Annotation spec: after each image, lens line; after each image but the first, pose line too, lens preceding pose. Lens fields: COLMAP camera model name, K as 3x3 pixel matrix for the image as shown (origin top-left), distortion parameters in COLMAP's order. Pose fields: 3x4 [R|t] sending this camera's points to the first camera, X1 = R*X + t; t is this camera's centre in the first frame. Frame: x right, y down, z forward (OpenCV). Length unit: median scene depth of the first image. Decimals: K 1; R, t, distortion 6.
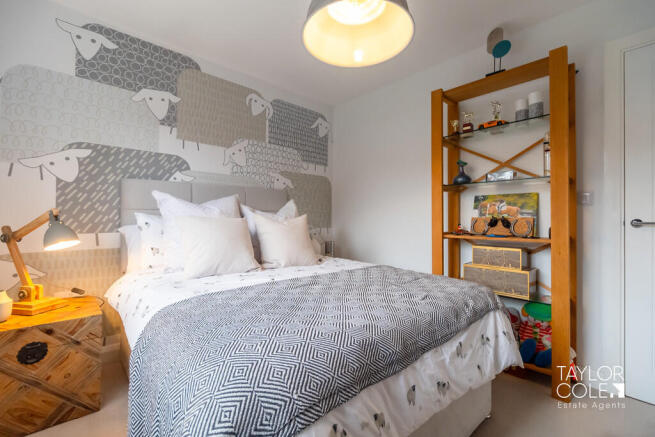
lens RADIAL K [[285.8, 0, 326.9], [0, 285.8, 217.8], [0, 0, 1]] dist [-0.002424, -0.000068]
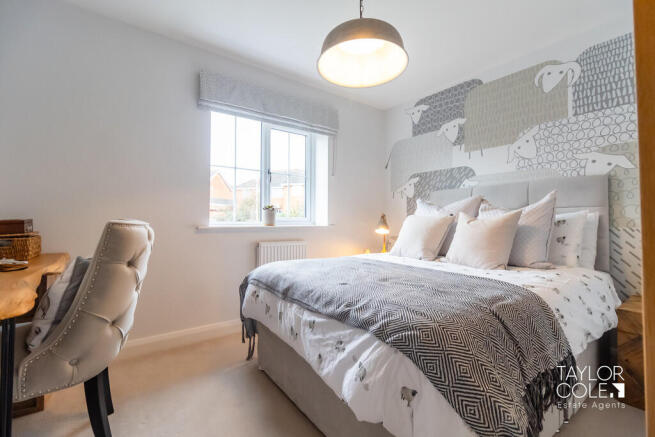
lens RADIAL K [[285.8, 0, 325.9], [0, 285.8, 217.9], [0, 0, 1]] dist [-0.002424, -0.000068]
pose [[-0.094956, -0.016382, -0.995347, 0.671051], [-0.001712, 0.999866, -0.016293, 0.020042], [0.995480, 0.000157, -0.094972, 0.481216]]
